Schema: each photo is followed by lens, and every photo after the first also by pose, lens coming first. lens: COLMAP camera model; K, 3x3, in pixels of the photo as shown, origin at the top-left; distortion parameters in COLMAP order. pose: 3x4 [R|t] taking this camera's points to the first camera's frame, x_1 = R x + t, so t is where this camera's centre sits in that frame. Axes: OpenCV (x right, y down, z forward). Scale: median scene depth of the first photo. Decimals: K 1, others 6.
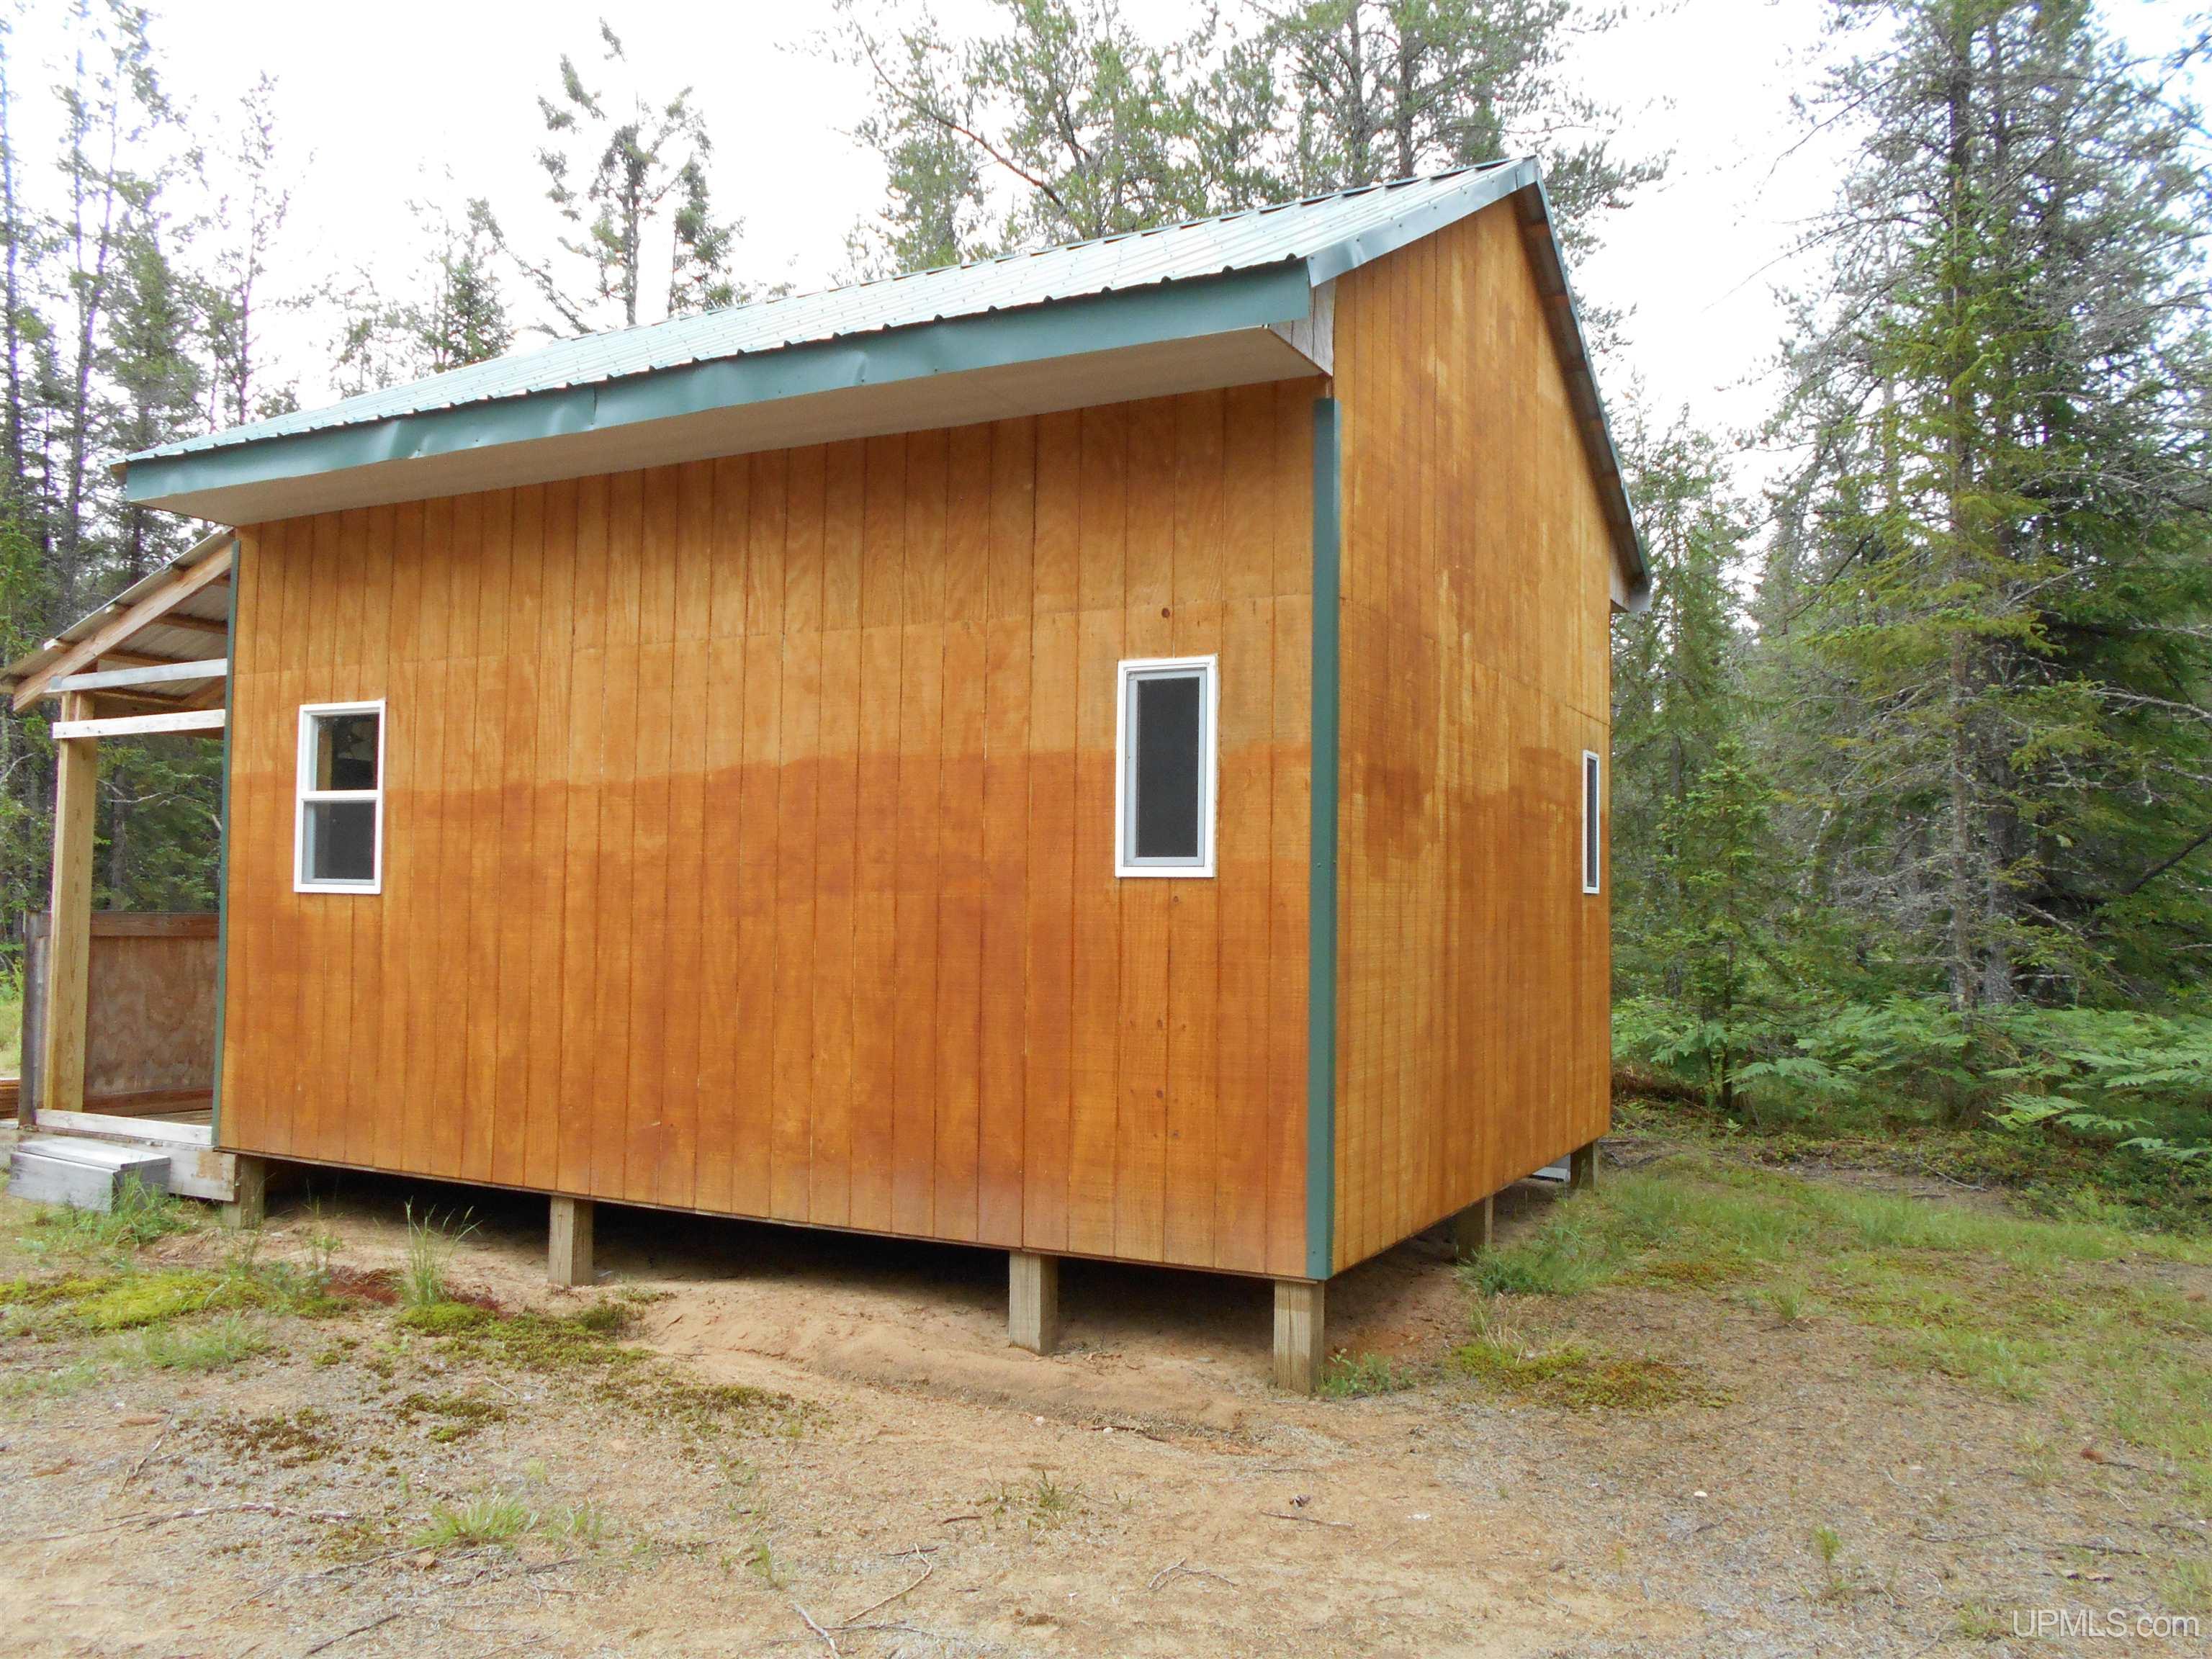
lens RADIAL K [[1787.9, 0, 1146.5], [0, 1787.9, 829.4], [0, 0, 1]] dist [-0.059005, -0.000601]
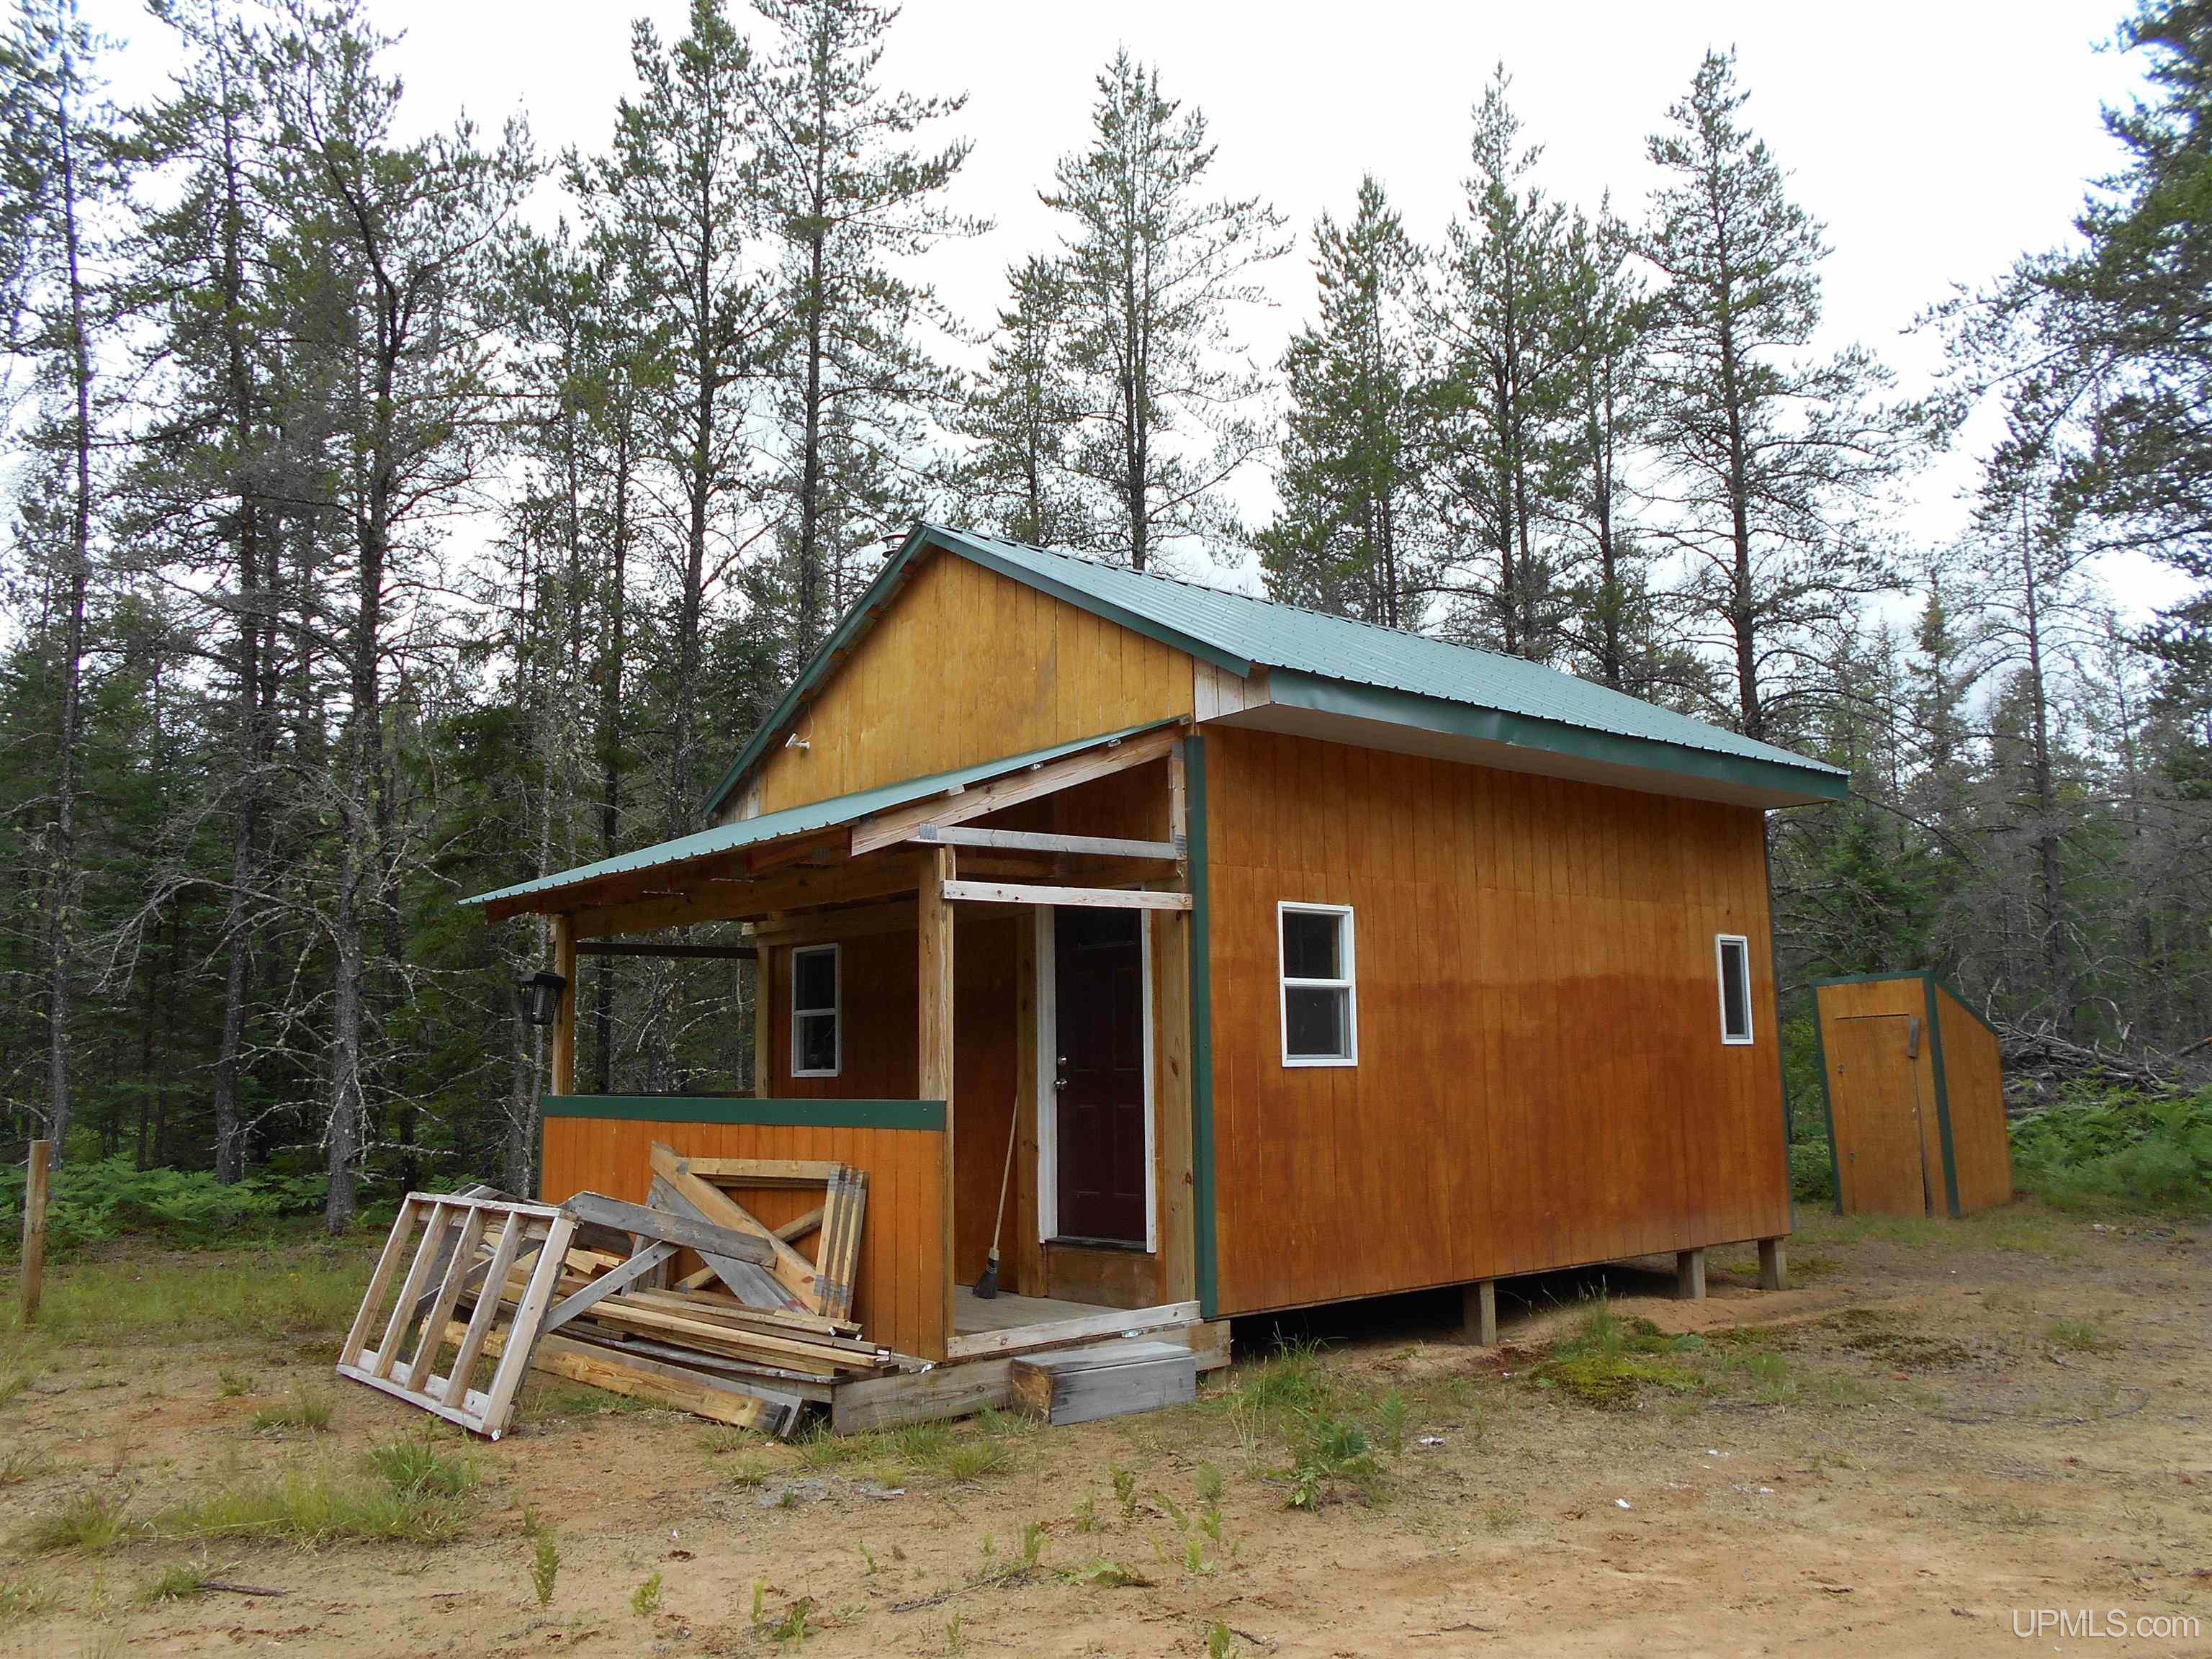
lens RADIAL K [[1691.2, 0, 1044.3], [0, 1691.2, 860.0], [0, 0, 1]] dist [-0.036270, 0.041010]
pose [[0.420636, 0.088653, 0.902888, -1.697257], [-0.018210, 0.995839, -0.089296, 0.003517], [-0.907047, 0.021120, 0.420500, 0.754296]]
